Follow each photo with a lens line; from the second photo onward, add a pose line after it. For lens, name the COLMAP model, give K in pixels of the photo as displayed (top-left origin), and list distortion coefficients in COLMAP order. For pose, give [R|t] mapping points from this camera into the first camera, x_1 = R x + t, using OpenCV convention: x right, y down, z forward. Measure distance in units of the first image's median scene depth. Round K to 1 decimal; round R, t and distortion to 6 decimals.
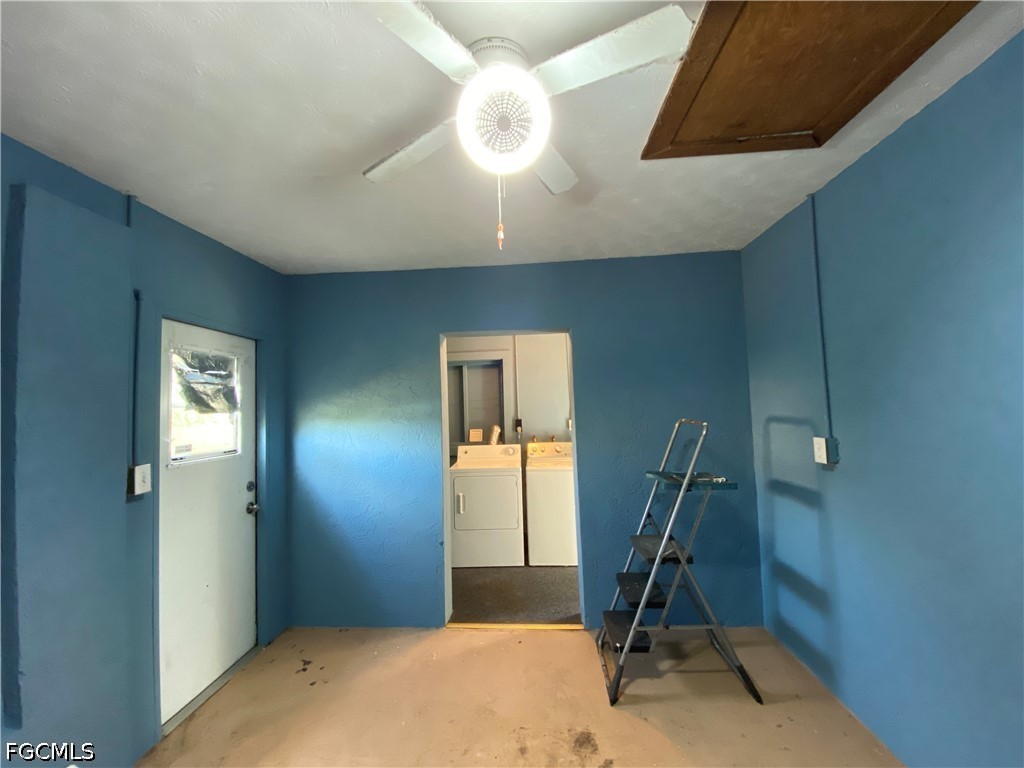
lens RADIAL K [[414.1, 0, 510.1], [0, 414.1, 381.3], [0, 0, 1]] dist [-0.009507, -0.001466]
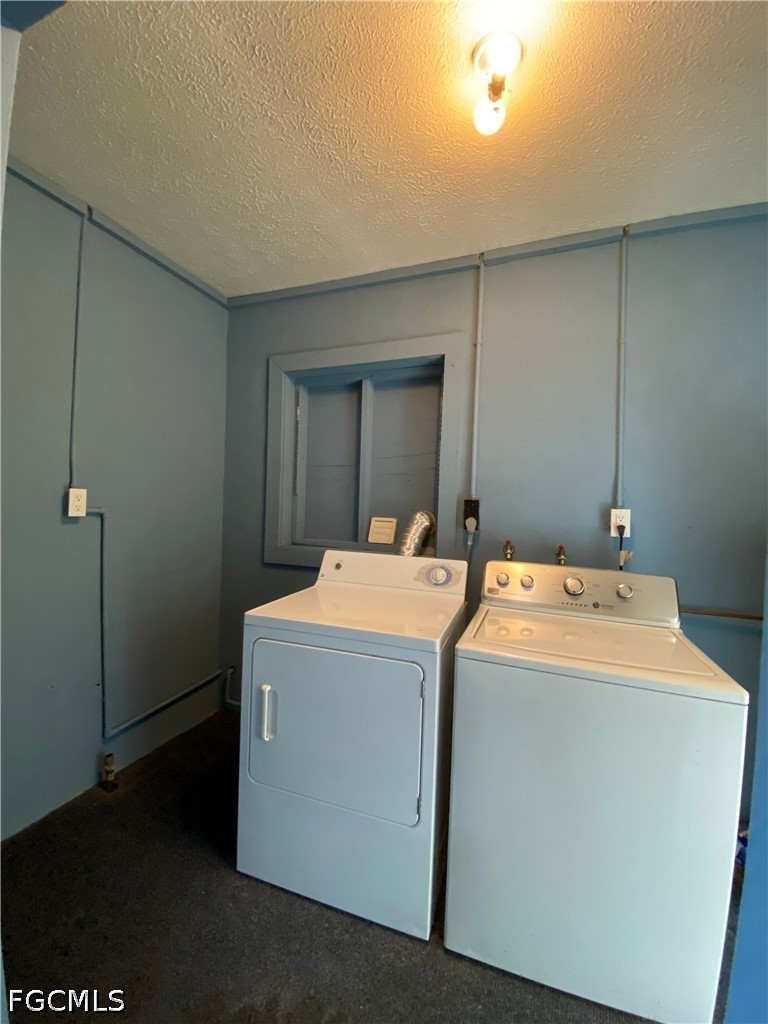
lens RADIAL K [[414.1, 0, 379.6], [0, 414.1, 511.6], [0, 0, 1]] dist [-0.009507, -0.001466]
pose [[0.948203, 0.068603, -0.310170, 0.062071], [-0.042728, 0.995073, 0.089465, 0.072215], [0.314779, -0.071578, 0.946462, 0.593039]]
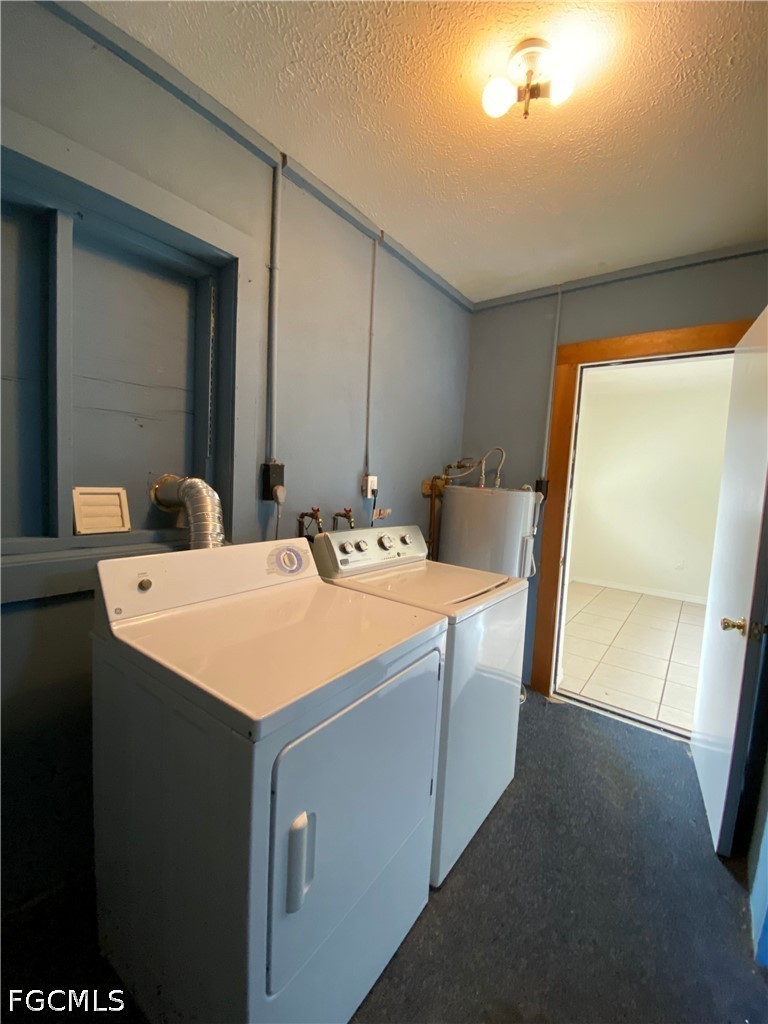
lens RADIAL K [[414.1, 0, 392.0], [0, 414.1, 514.9], [0, 0, 1]] dist [-0.009507, -0.001466]
pose [[0.554312, -0.007253, 0.832277, -0.213581], [-0.116196, 0.989495, 0.086012, 0.094891], [-0.824158, -0.144385, 0.547646, 0.743334]]
